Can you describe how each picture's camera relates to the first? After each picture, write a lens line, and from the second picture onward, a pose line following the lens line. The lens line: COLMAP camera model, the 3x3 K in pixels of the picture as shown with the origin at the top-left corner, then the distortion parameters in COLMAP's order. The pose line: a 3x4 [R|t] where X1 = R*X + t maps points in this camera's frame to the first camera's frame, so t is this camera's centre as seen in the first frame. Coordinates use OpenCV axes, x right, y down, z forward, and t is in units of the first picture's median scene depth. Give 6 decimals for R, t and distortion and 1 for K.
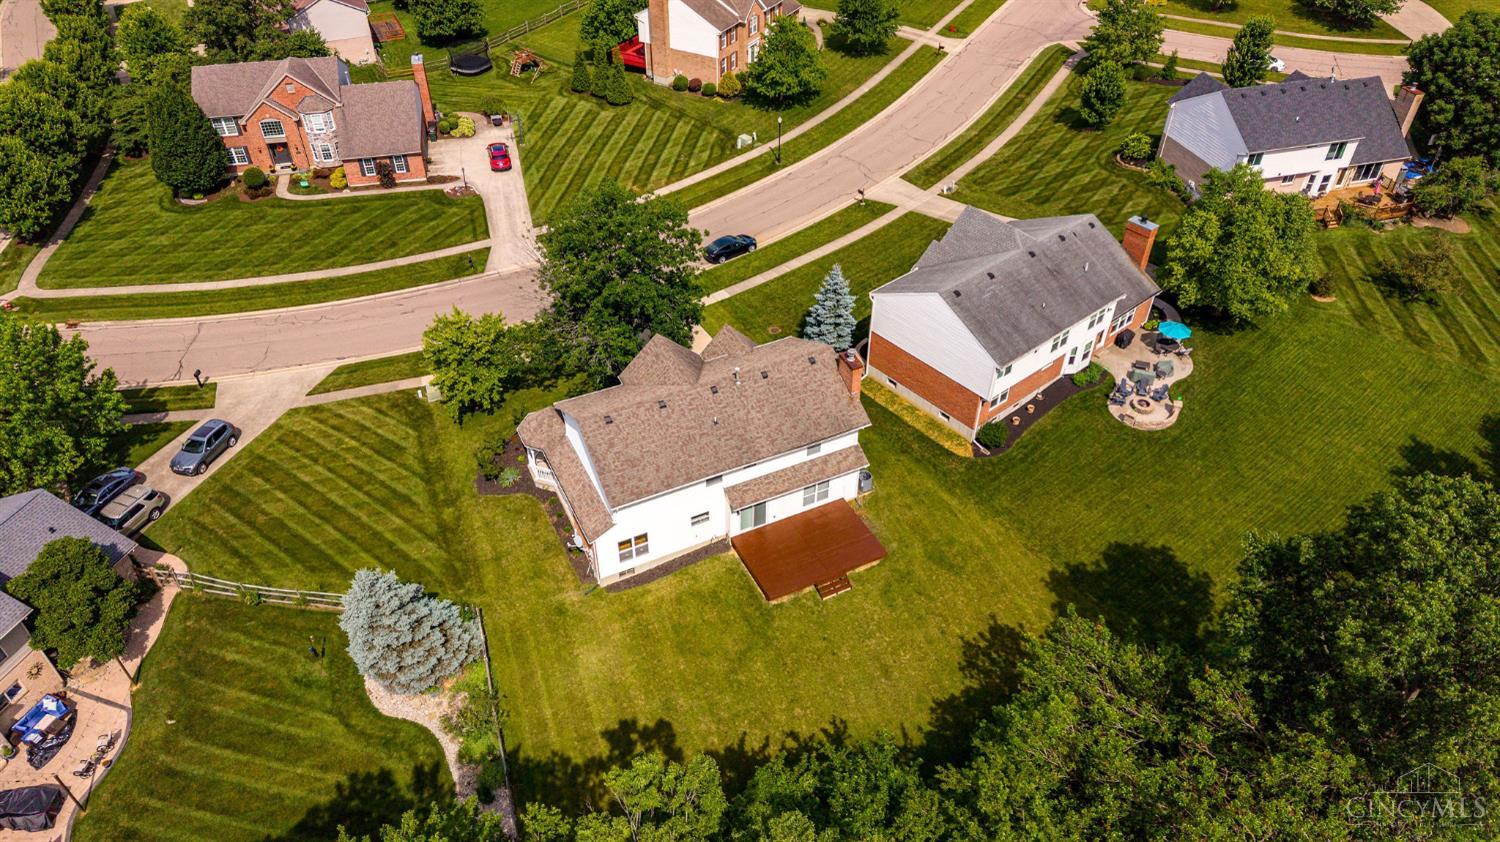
lens RADIAL K [[998.4, 0, 752.1], [0, 998.4, 426.4], [0, 0, 1]] dist [0.041132, -0.041001]
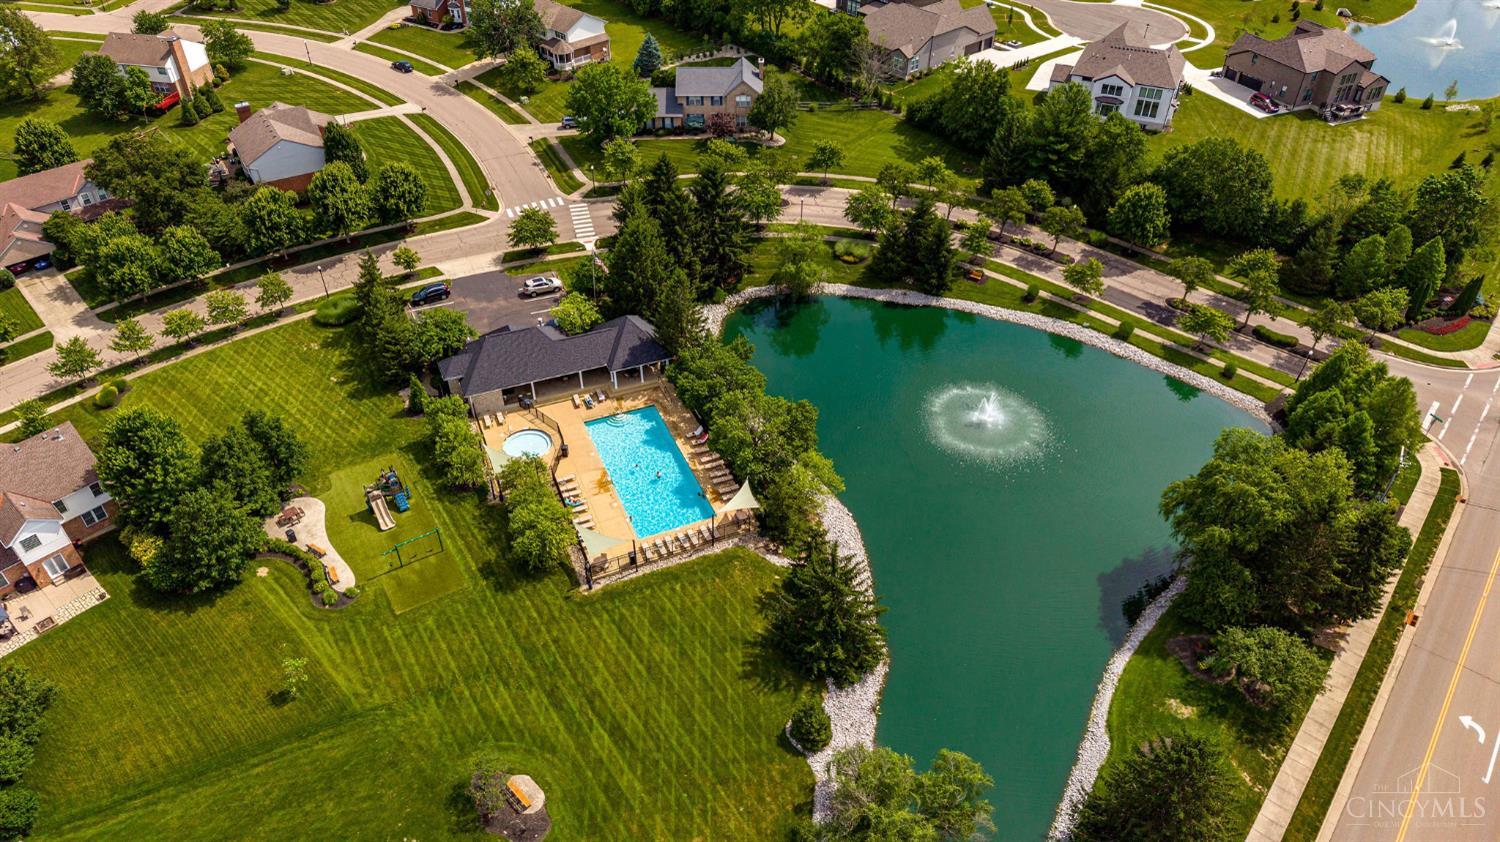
lens RADIAL K [[998.4, 0, 750.6], [0, 998.4, 419.5], [0, 0, 1]] dist [0.041132, -0.041001]
pose [[-0.314285, -0.596556, 0.738476, -2.320994], [0.614890, 0.464746, 0.637120, -0.747577], [-0.723281, 0.654318, 0.220754, 0.477501]]
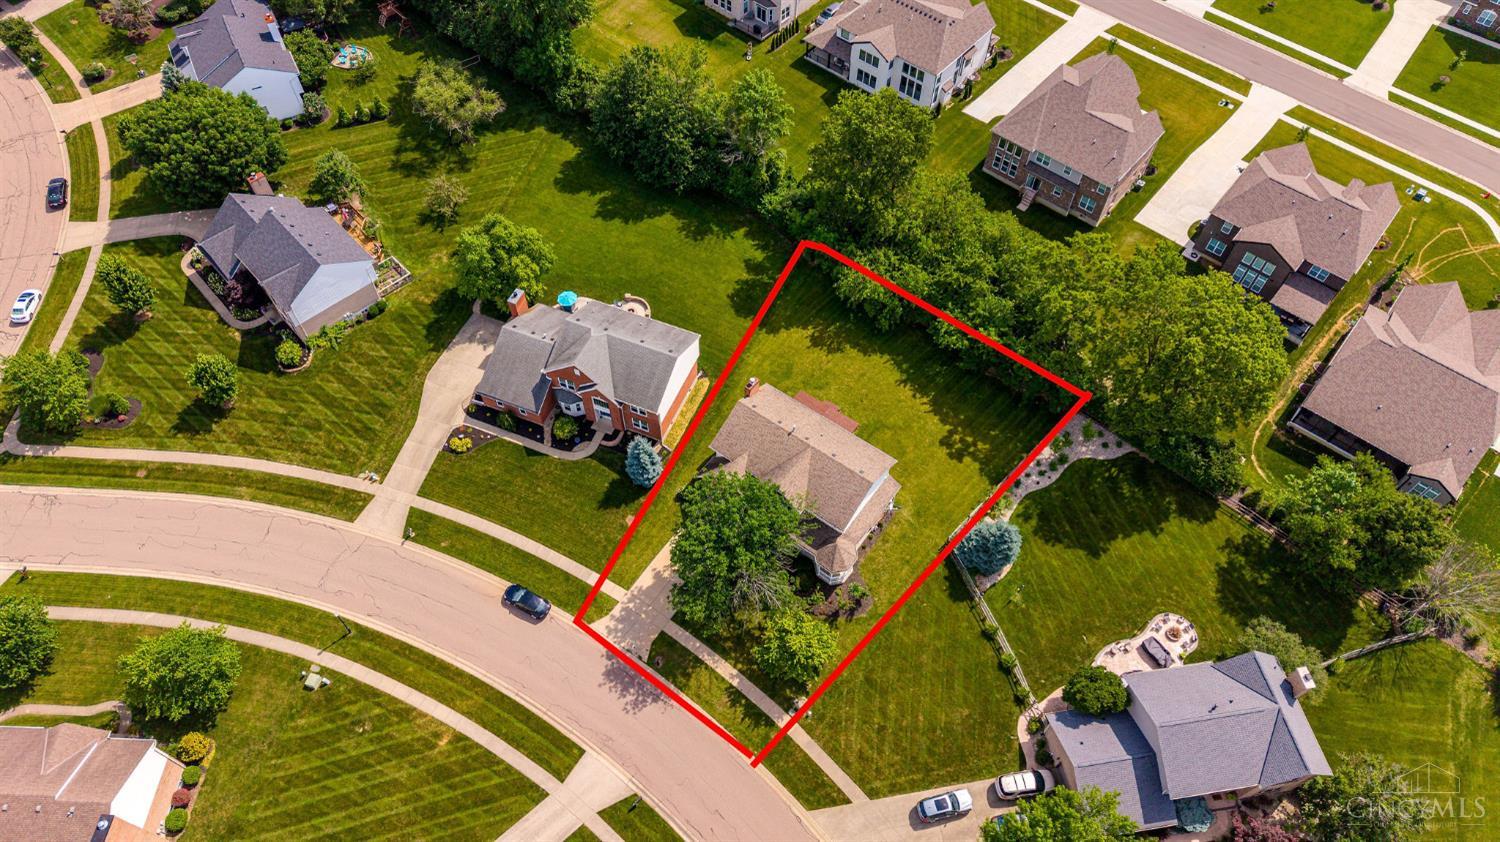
lens RADIAL K [[998.4, 0, 742.3], [0, 998.4, 418.2], [0, 0, 1]] dist [0.041132, -0.041001]
pose [[-0.456410, -0.739739, 0.494445, -0.540880], [0.567834, 0.185668, 0.801930, -0.990193], [-0.685022, 0.646771, 0.335308, 0.320126]]
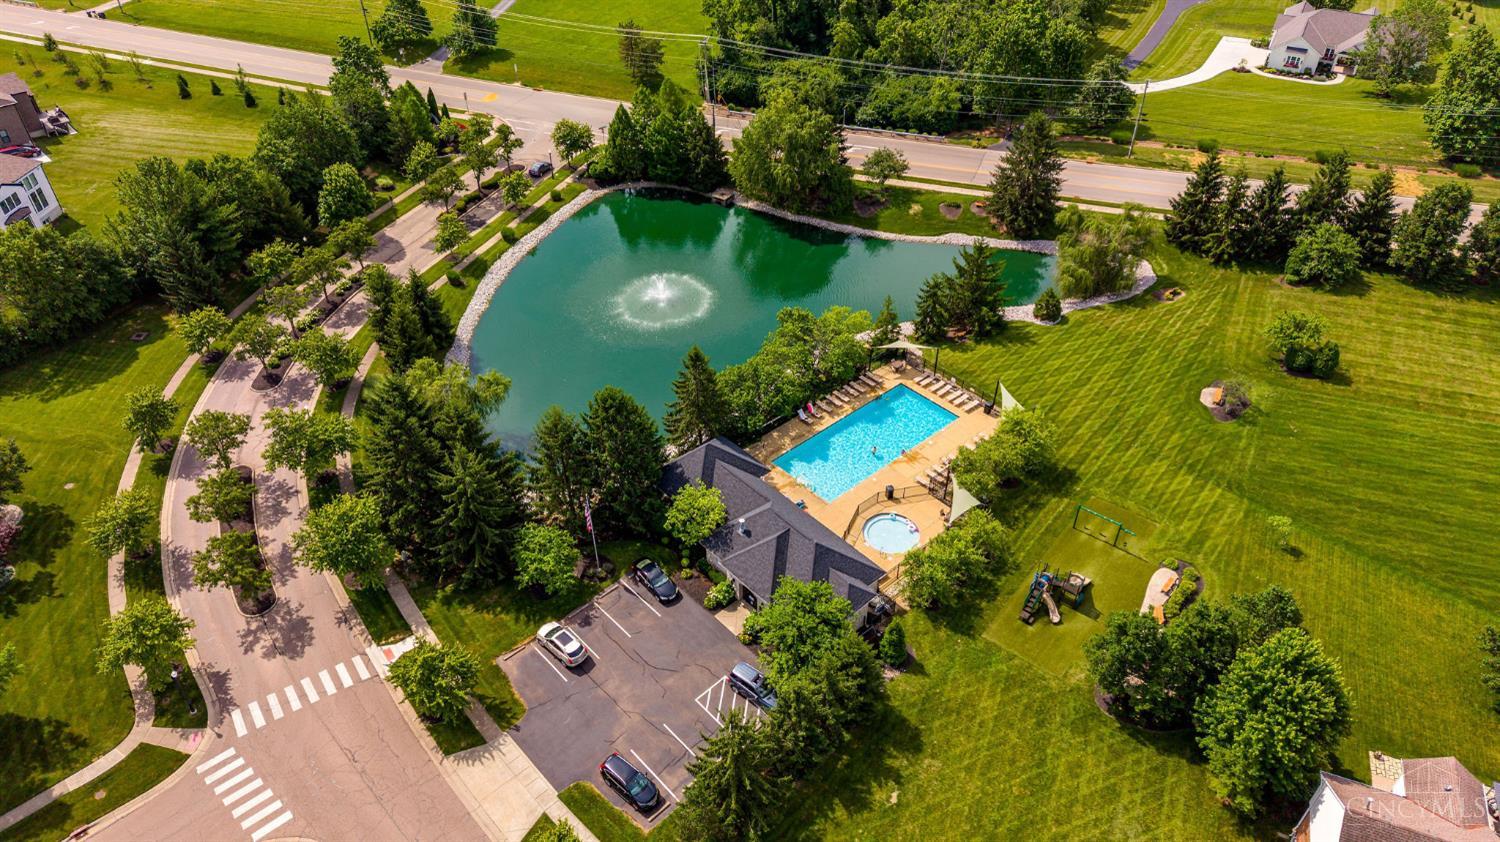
lens RADIAL K [[998.4, 0, 745.6], [0, 998.4, 417.8], [0, 0, 1]] dist [0.041132, -0.041001]
pose [[-0.795731, 0.380545, -0.471167, -0.778122], [-0.392594, 0.268280, 0.879714, -1.019797], [0.461175, 0.884992, -0.064079, 0.855326]]
